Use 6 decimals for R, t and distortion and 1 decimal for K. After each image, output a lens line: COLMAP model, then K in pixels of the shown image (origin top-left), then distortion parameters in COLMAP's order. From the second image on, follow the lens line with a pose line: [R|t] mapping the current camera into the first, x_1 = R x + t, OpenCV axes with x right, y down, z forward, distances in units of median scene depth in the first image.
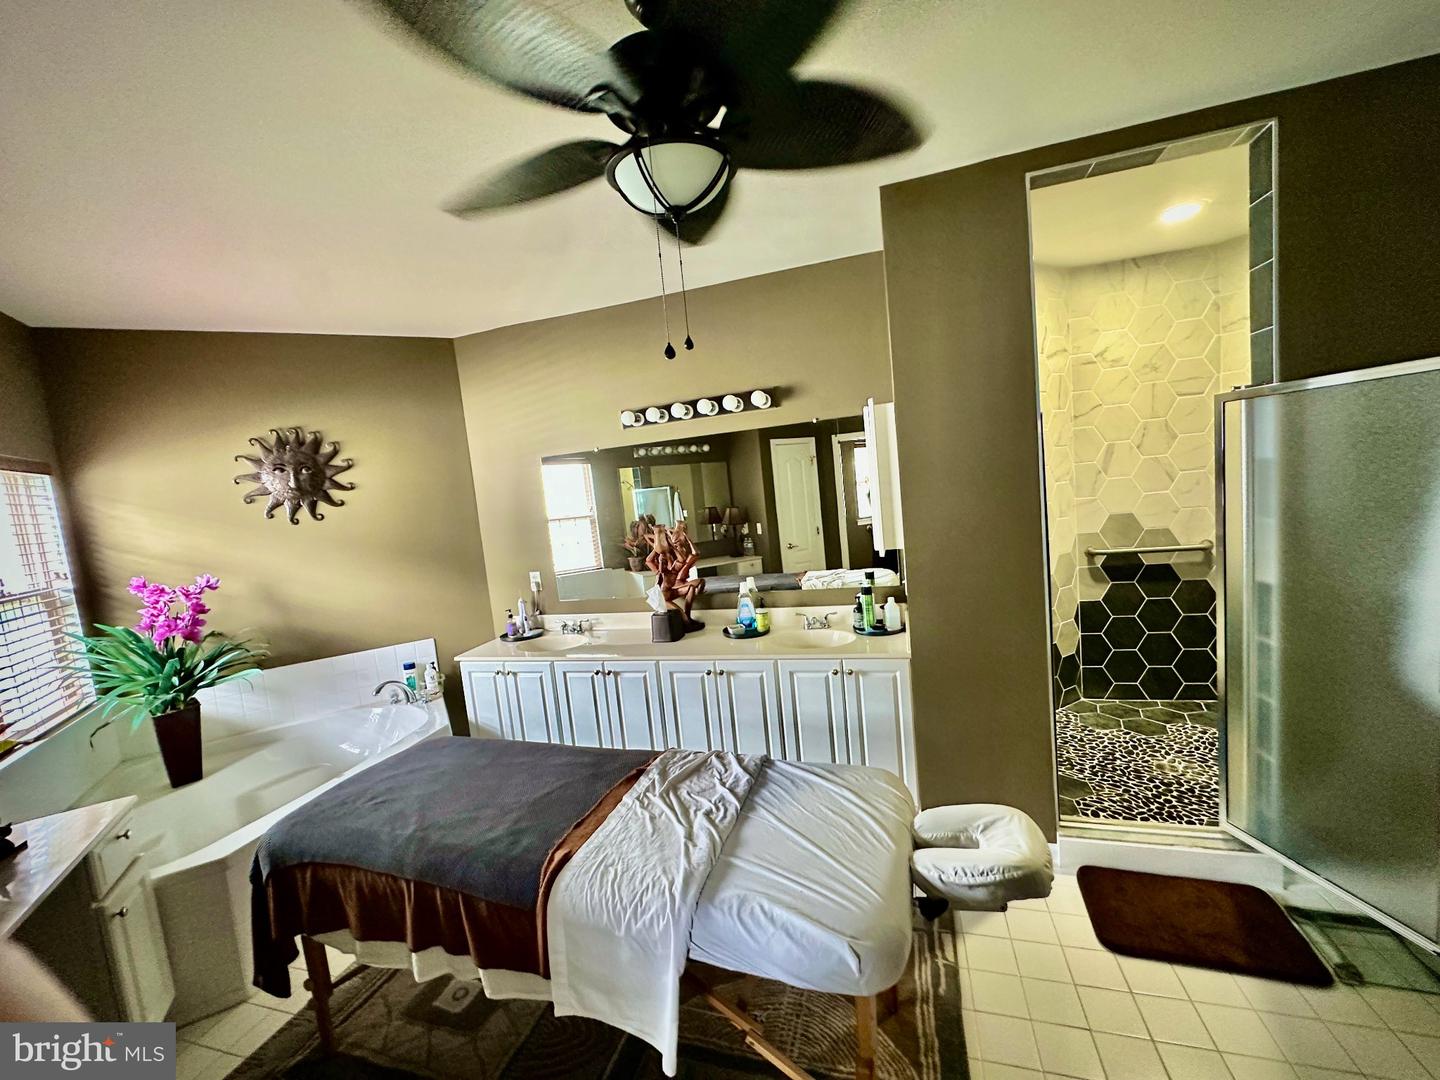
lens RADIAL K [[579.3, 0, 720.2], [0, 579.3, 536.4], [0, 0, 1]] dist [-0.002666, 0.000380]
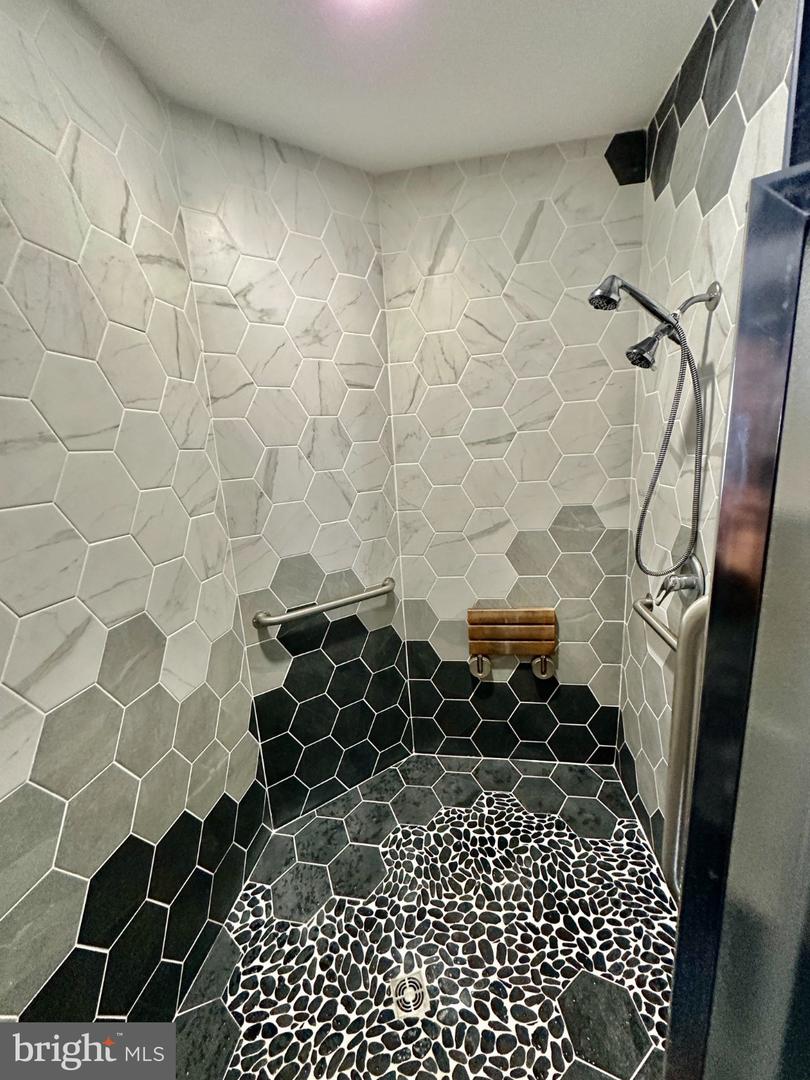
lens RADIAL K [[434.4, 0, 404.1], [0, 434.4, 541.0], [0, 0, 1]] dist [-0.002666, 0.000380]
pose [[0.629311, -0.106041, 0.769885, 0.427925], [0.075476, 0.994304, 0.075257, -0.094532], [-0.773480, 0.010747, 0.633730, 0.646004]]
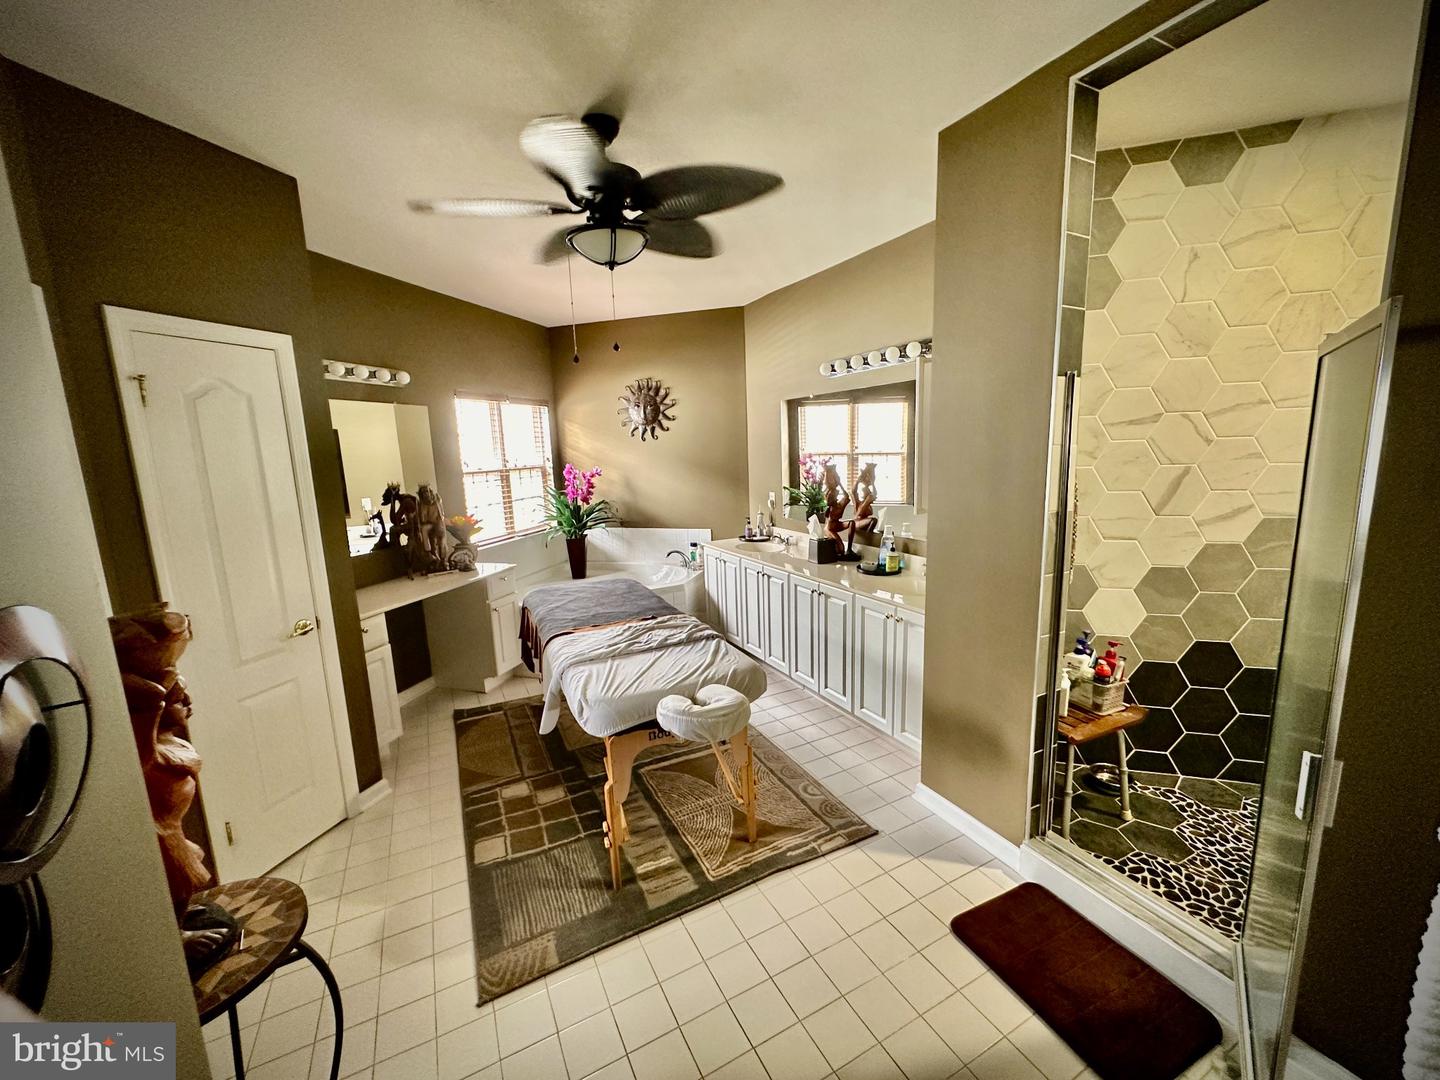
lens RADIAL K [[579.3, 0, 721.9], [0, 579.3, 541.5], [0, 0, 1]] dist [-0.002666, 0.000380]
pose [[0.695124, 0.192038, -0.692765, 0.571462], [-0.100335, 0.980145, 0.171025, -0.044576], [0.711853, -0.049375, 0.700590, 0.026285]]
